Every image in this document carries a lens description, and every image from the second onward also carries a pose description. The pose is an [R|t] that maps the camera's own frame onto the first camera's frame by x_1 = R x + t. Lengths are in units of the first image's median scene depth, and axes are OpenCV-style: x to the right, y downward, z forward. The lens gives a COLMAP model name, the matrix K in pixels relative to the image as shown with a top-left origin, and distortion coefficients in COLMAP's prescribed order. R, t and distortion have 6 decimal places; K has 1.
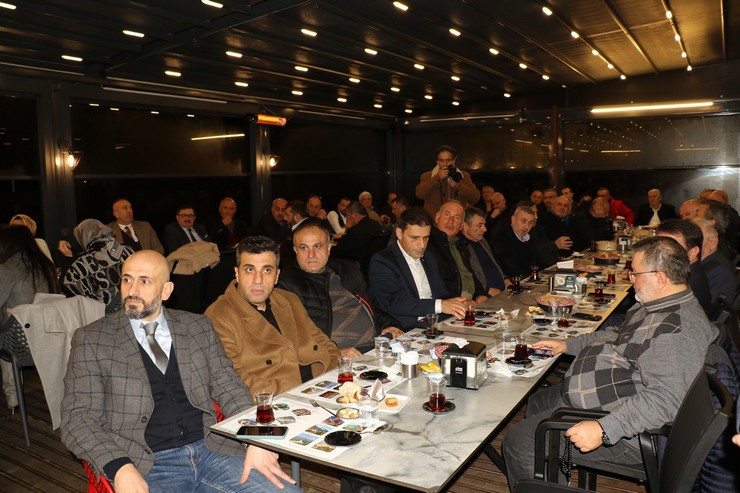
lens RADIAL K [[612.9, 0, 370.0], [0, 612.9, 246.5], [0, 0, 1]] dist [-0.270383, 0.344797]
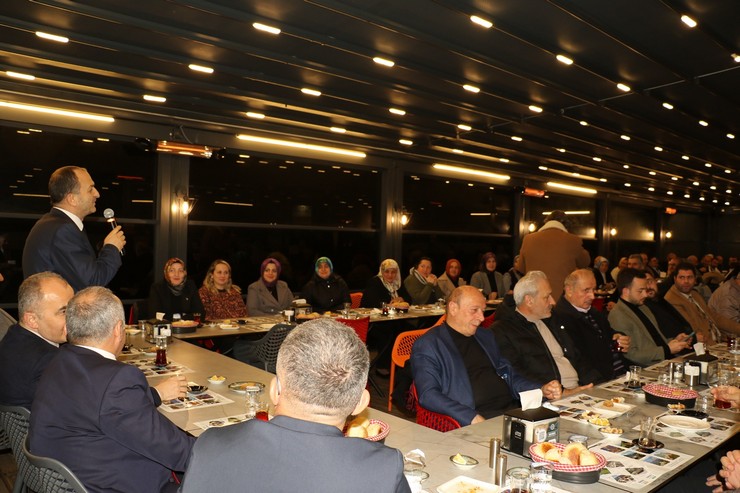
lens RADIAL K [[612.9, 0, 370.0], [0, 612.9, 246.5], [0, 0, 1]] dist [-0.270383, 0.344797]
pose [[0.956841, 0.045905, -0.286964, 0.086659], [-0.074884, 0.993047, -0.090835, -0.012404], [0.280799, 0.108403, 0.953625, 0.130366]]
